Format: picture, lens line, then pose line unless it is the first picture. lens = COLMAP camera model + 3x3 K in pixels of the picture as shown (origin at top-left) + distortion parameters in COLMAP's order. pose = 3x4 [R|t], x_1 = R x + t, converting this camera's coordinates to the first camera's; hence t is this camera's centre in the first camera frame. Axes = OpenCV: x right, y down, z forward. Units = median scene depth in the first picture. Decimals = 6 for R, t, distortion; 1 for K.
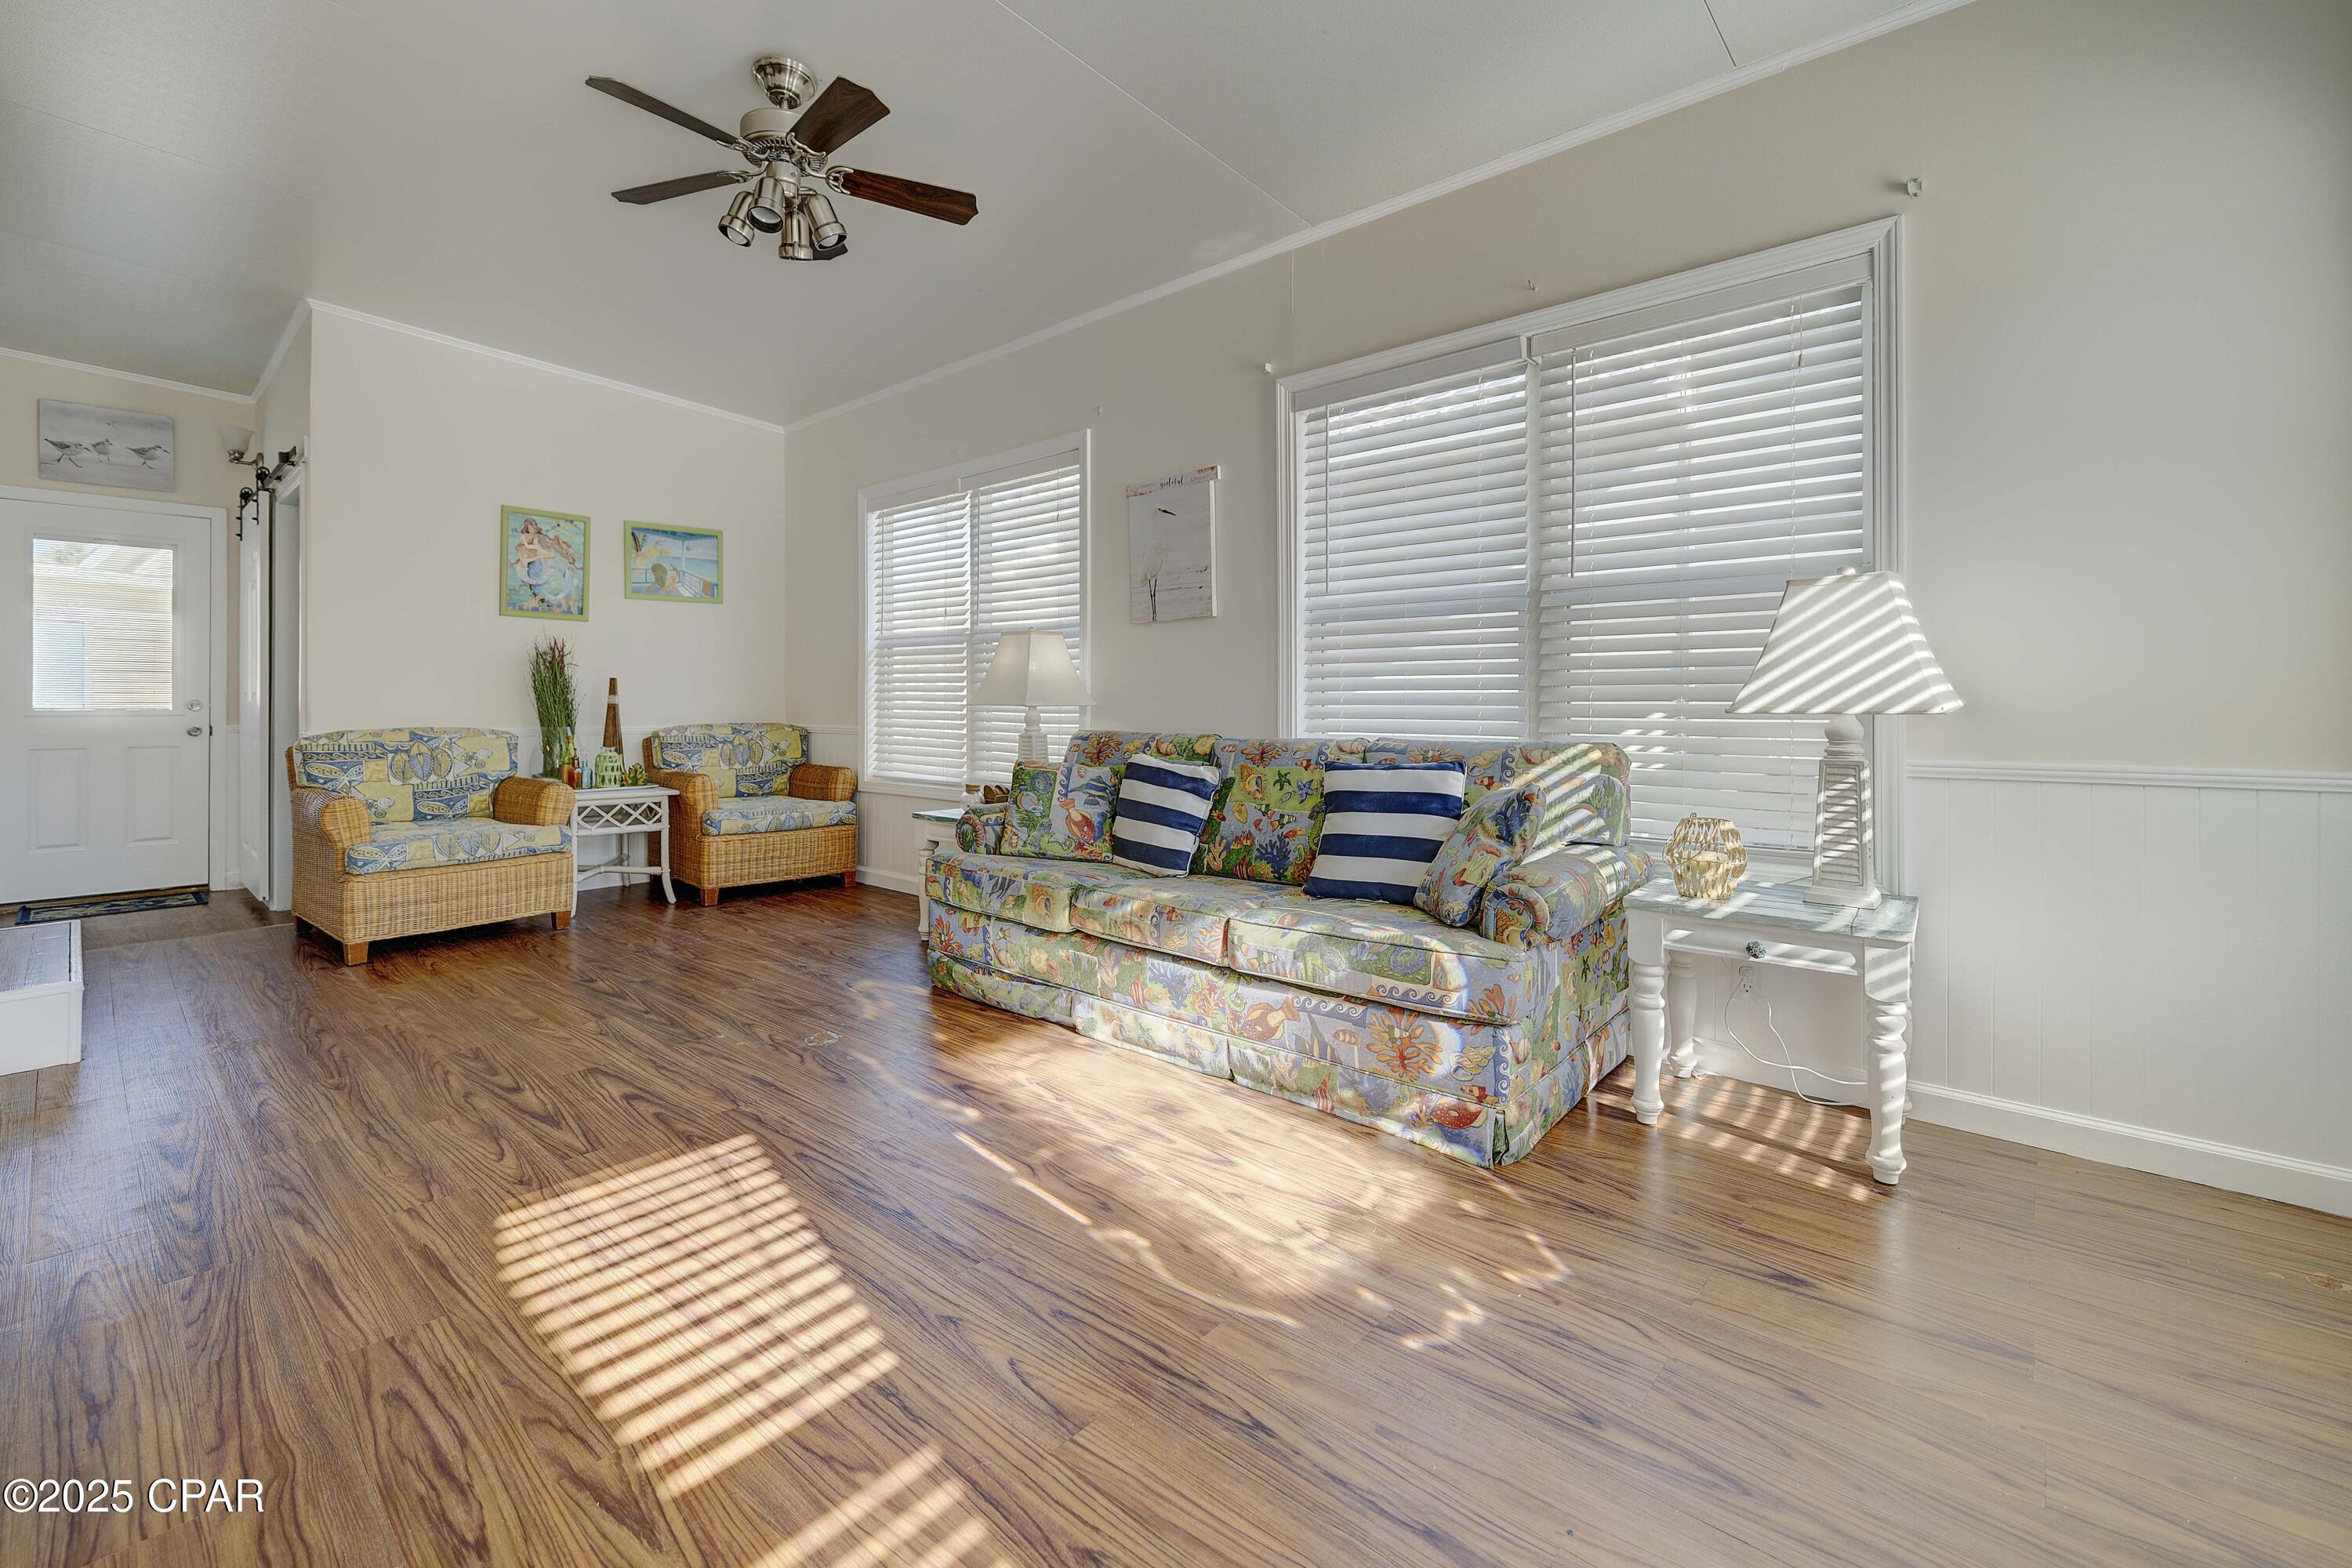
lens RADIAL K [[1000.4, 0, 1105.2], [0, 1000.4, 729.3], [0, 0, 1]] dist [-0.001043, -0.000117]
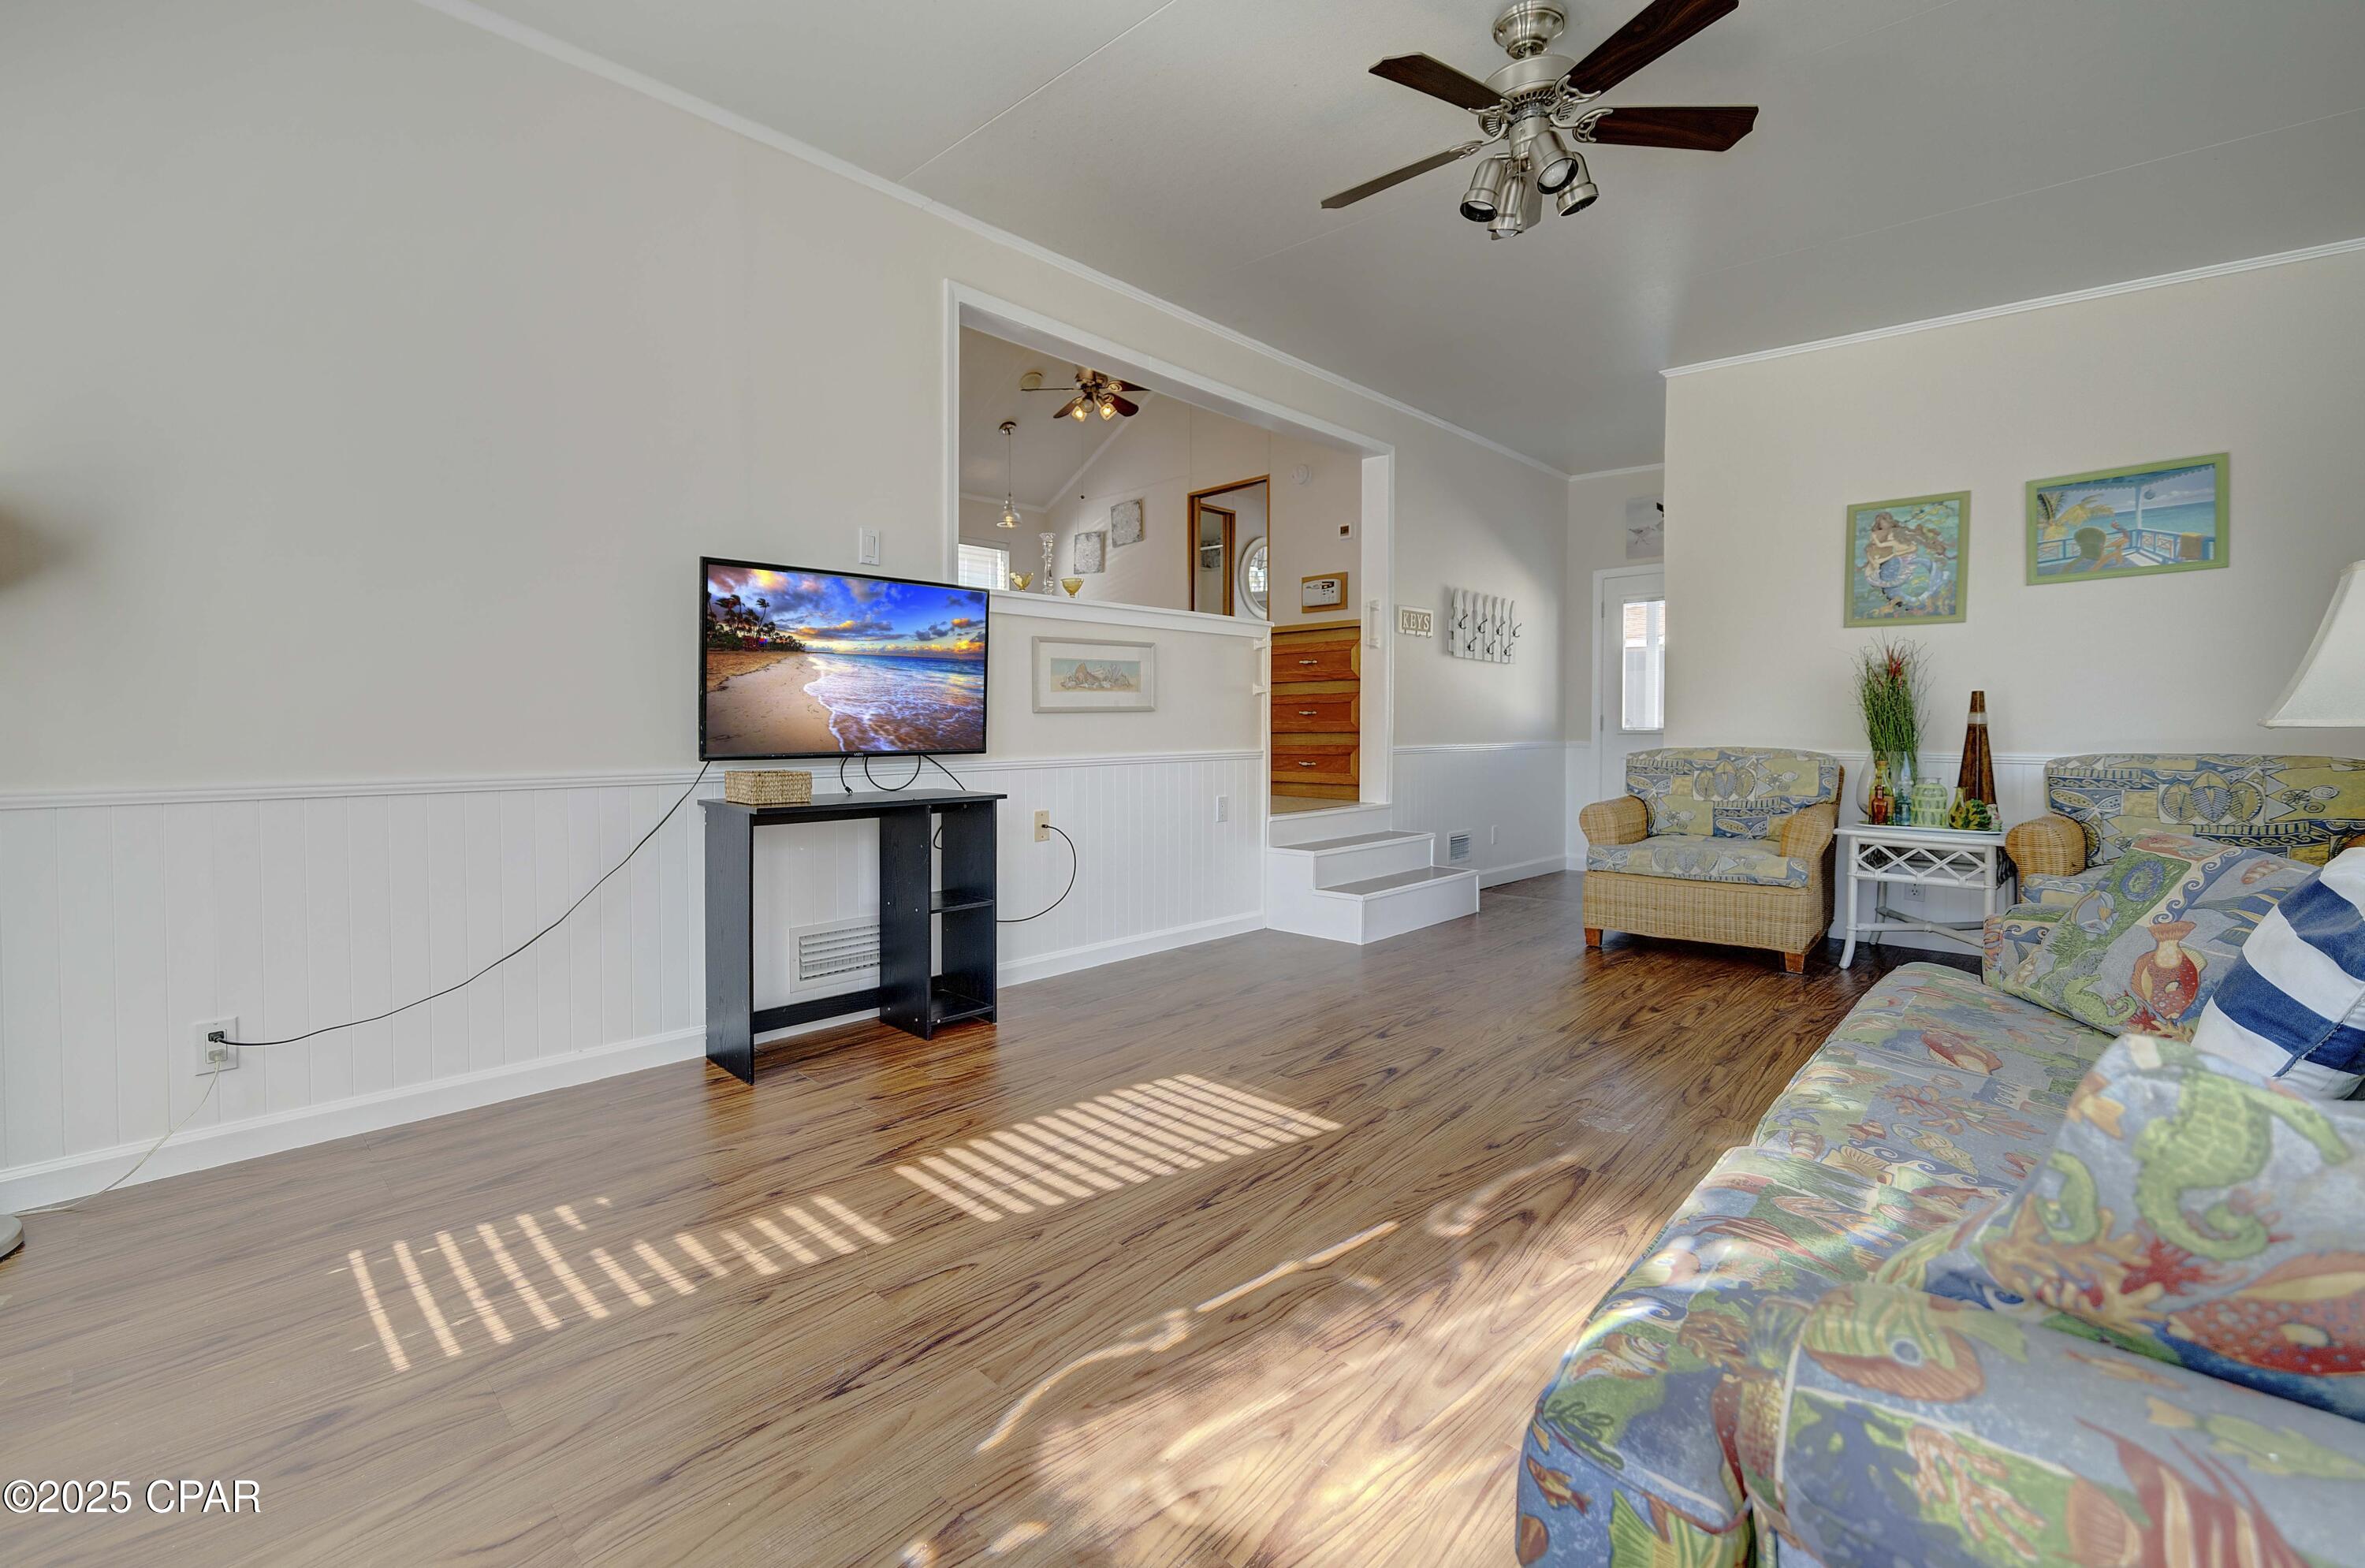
lens RADIAL K [[1005.9, 0, 1111.3], [0, 1005.9, 729.0], [0, 0, 1]] dist [-0.001043, -0.000117]
pose [[-0.049223, 0.003459, -0.998782, 0.382814], [-0.024642, 0.999685, 0.004676, -0.009579], [0.998484, 0.024842, -0.049122, 0.418118]]
